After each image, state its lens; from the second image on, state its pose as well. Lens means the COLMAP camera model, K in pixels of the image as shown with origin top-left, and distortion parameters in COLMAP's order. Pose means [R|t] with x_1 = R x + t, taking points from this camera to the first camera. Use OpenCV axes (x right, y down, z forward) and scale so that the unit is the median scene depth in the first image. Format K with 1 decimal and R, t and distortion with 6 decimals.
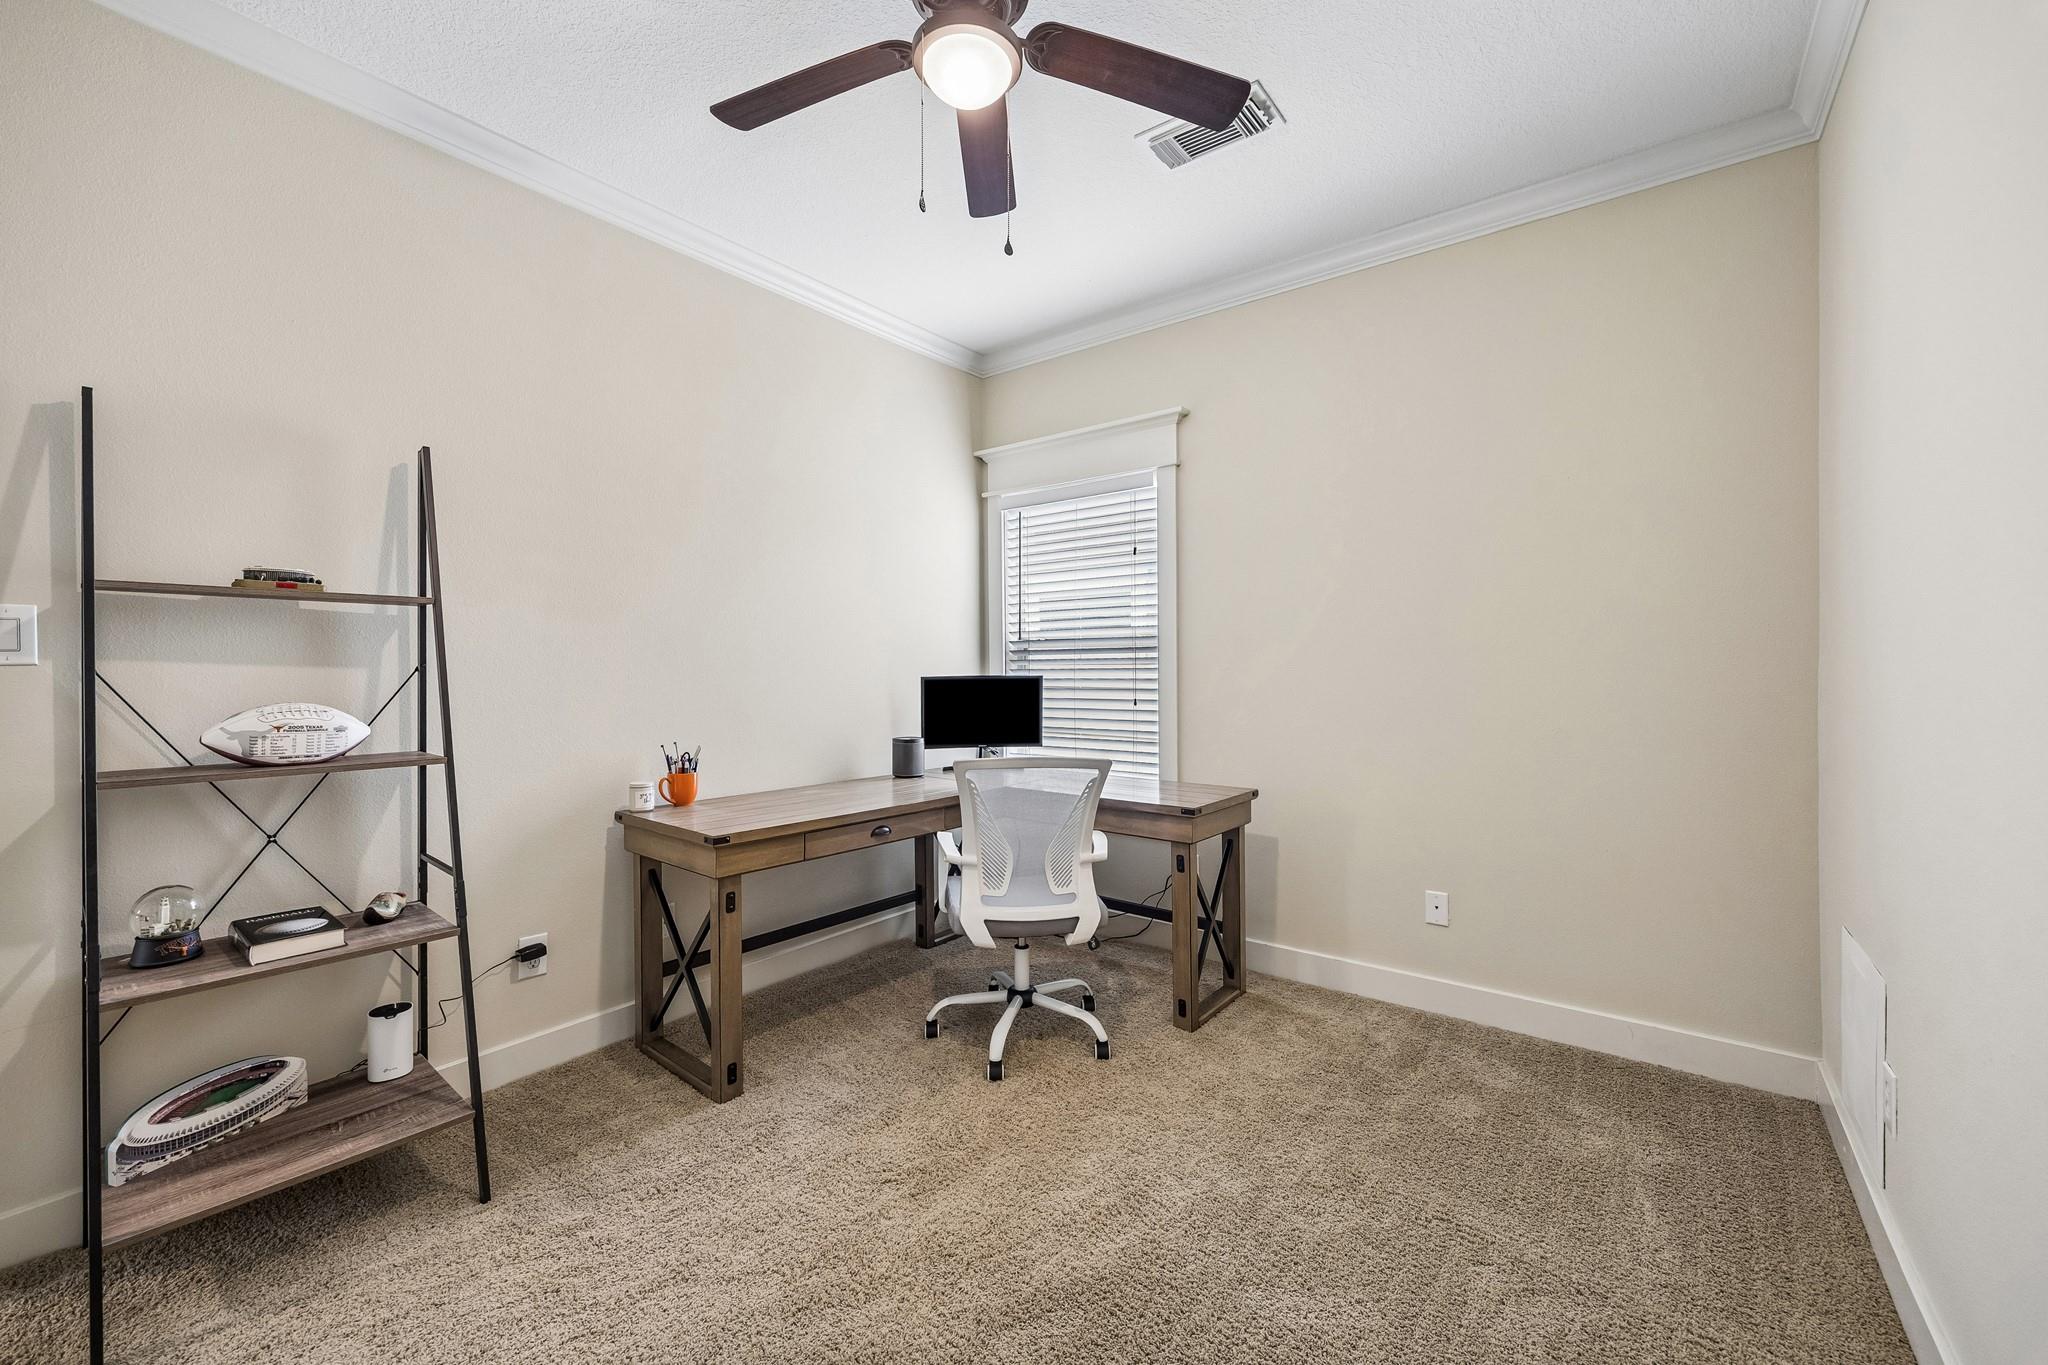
lens RADIAL K [[789.5, 0, 1024.0], [0, 789.5, 682.5], [0, 0, 1]] dist [0.001385, 0.000306]
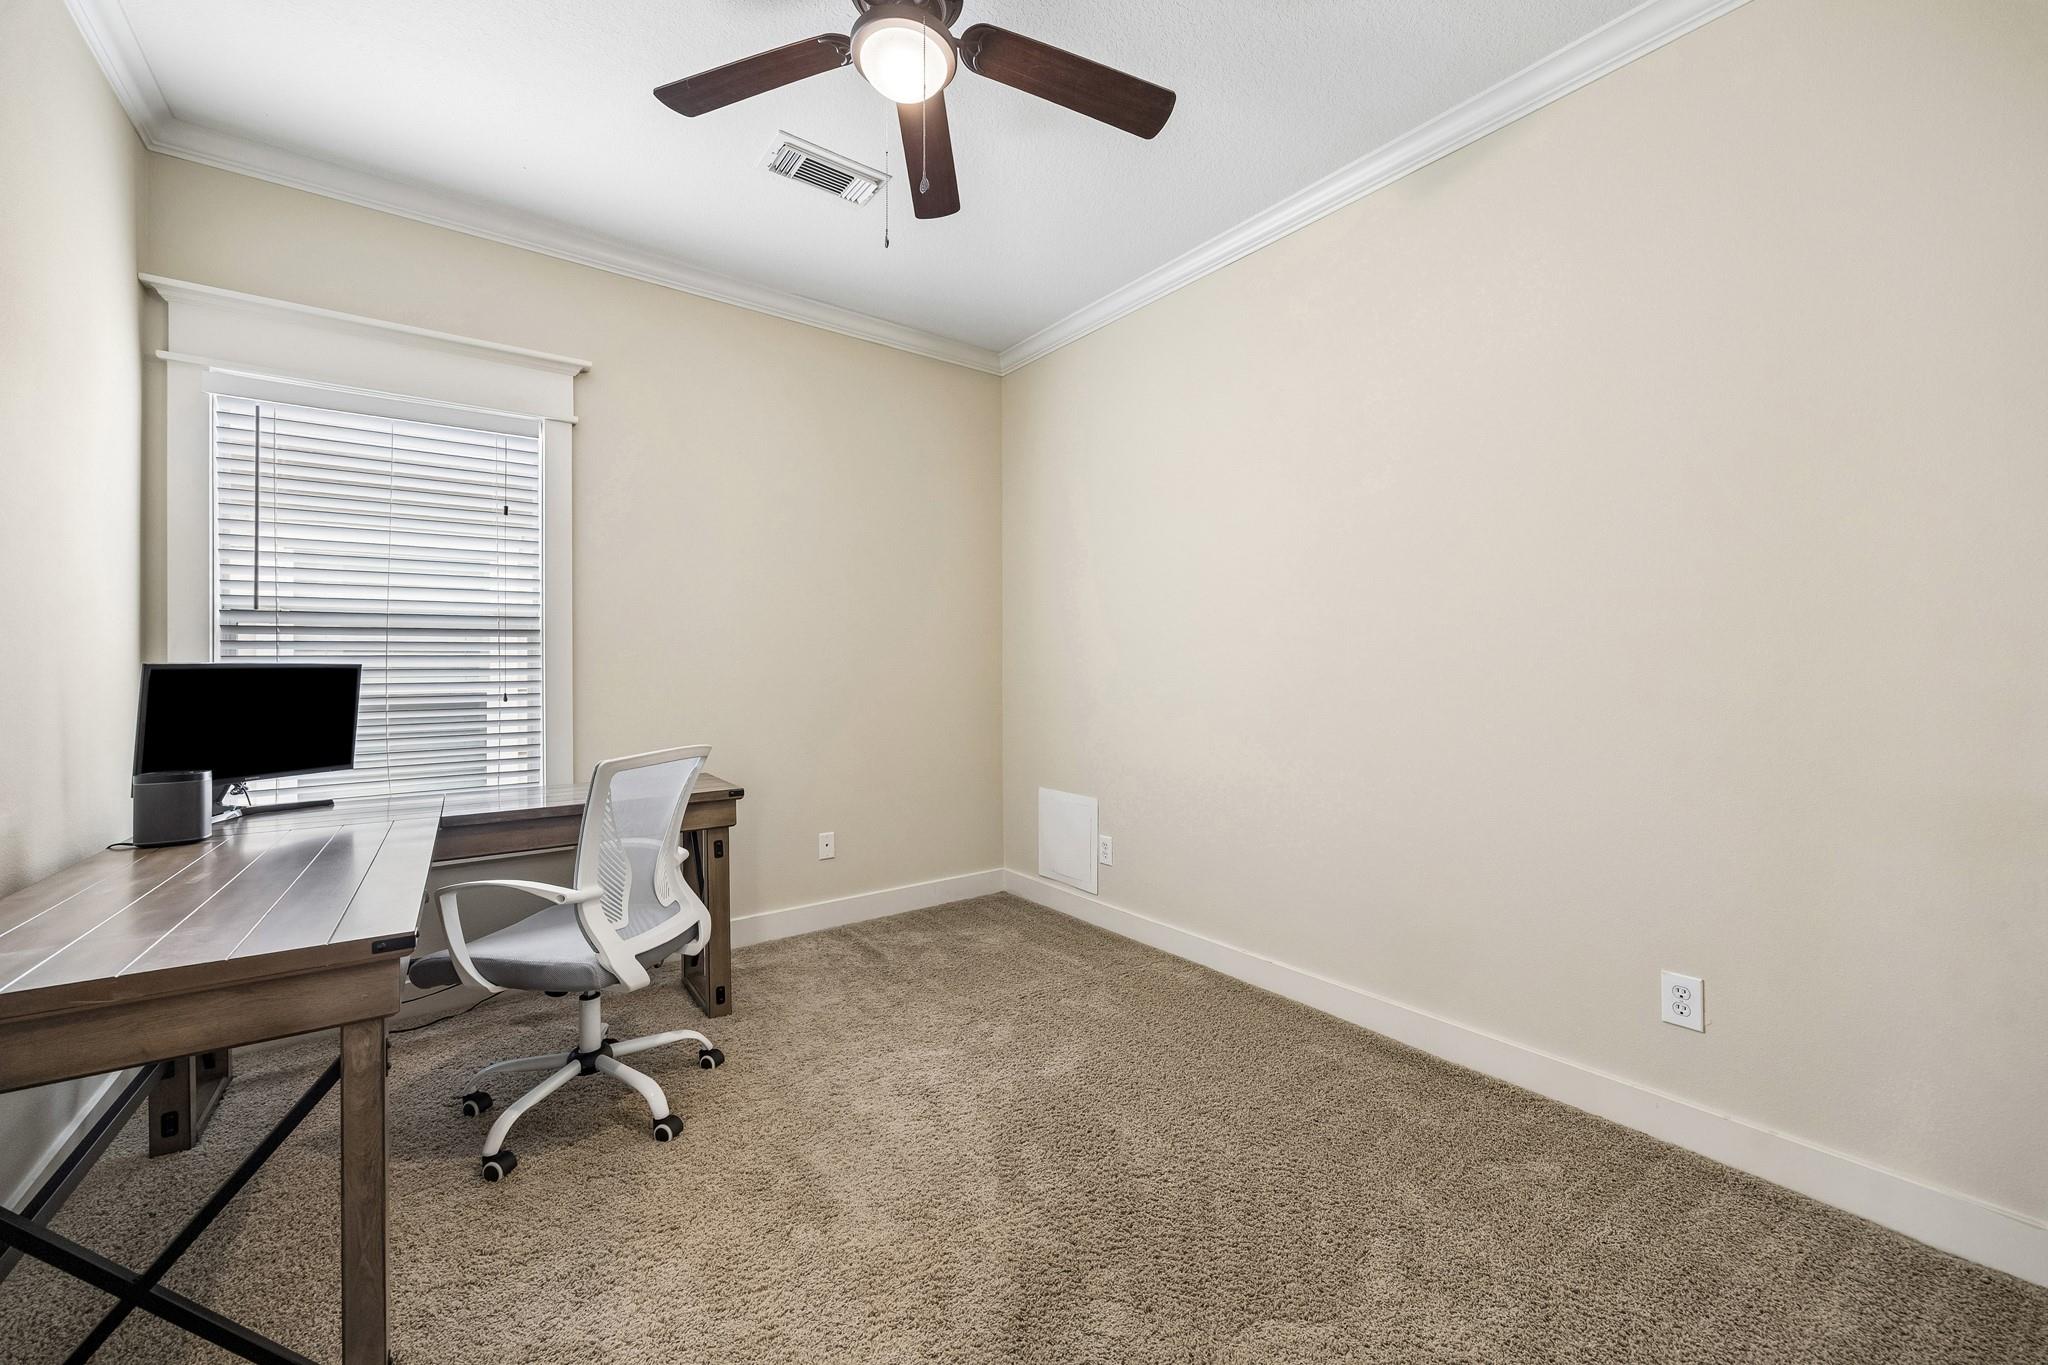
lens RADIAL K [[789.5, 0, 1024.0], [0, 789.5, 682.5], [0, 0, 1]] dist [0.001385, 0.000306]
pose [[0.283183, -0.013454, 0.958972, -0.581329], [0.027477, 0.999605, 0.005910, 0.023165], [-0.958672, 0.024676, 0.283441, 0.317141]]
